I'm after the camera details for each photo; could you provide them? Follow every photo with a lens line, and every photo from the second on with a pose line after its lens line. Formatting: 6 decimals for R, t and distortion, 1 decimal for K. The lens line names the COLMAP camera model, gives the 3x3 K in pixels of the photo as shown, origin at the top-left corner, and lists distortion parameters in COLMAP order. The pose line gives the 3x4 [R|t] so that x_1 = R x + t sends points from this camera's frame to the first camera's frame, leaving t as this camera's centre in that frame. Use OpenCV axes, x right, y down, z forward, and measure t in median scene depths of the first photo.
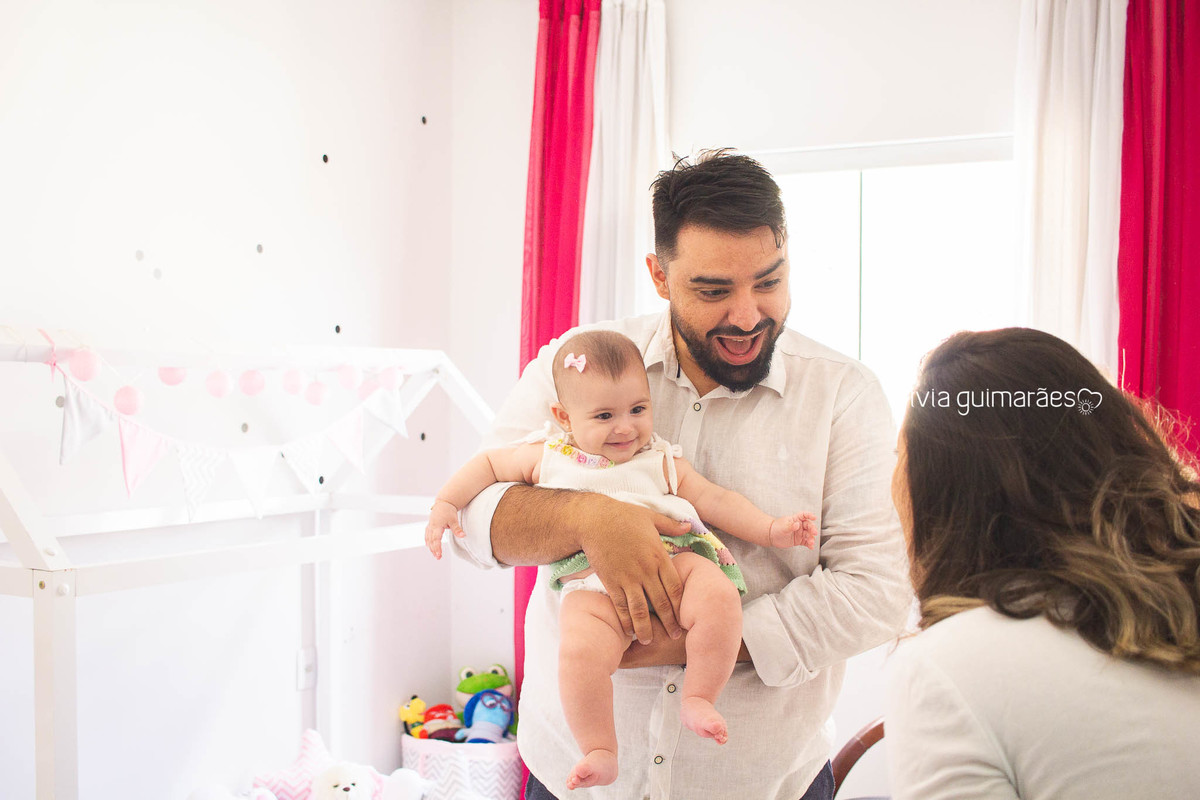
lens RADIAL K [[1321.7, 0, 600.0], [0, 1321.7, 400.0], [0, 0, 1]] dist [-0.109111, 0.017340]
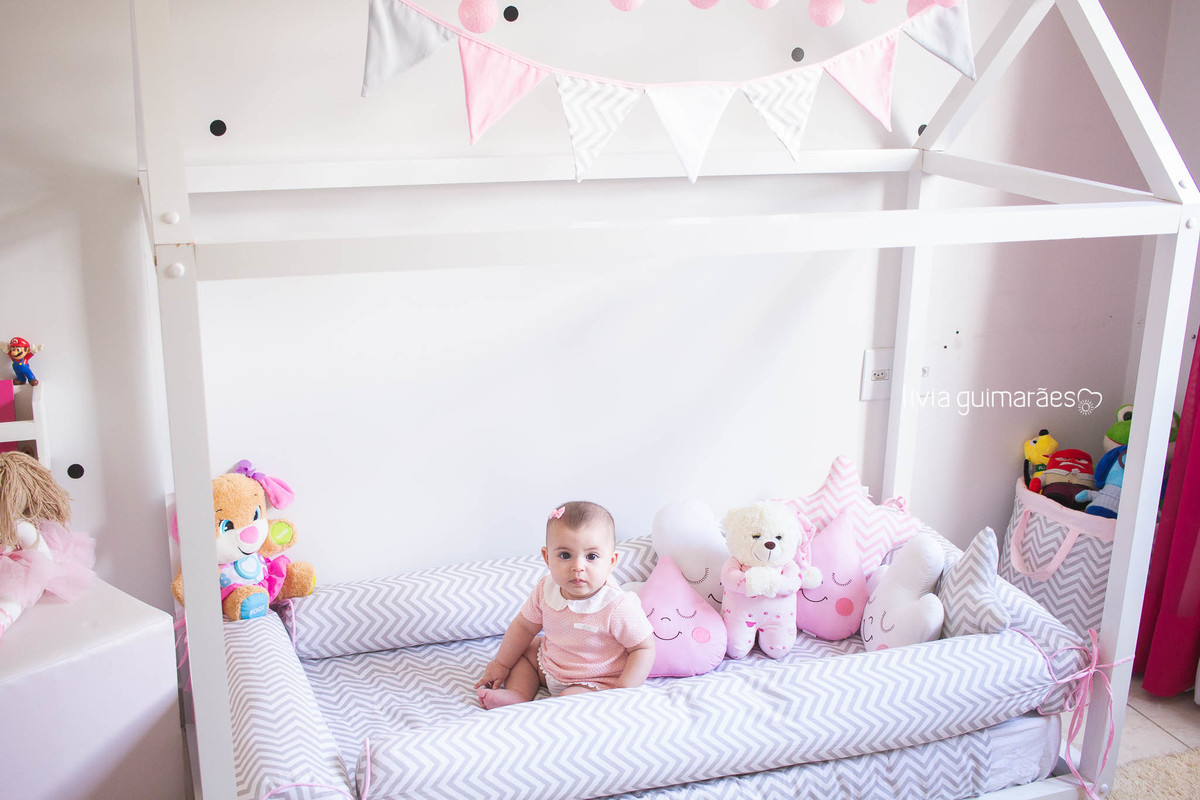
lens RADIAL K [[1328.0, 0, 600.0], [0, 1328.0, 400.0], [0, 0, 1]] dist [-0.089768, 0.011449]
pose [[0.760101, 0.196760, -0.619299, 0.134227], [-0.017287, 0.958840, 0.283419, -0.001482], [0.649575, -0.204721, 0.732217, 0.293957]]
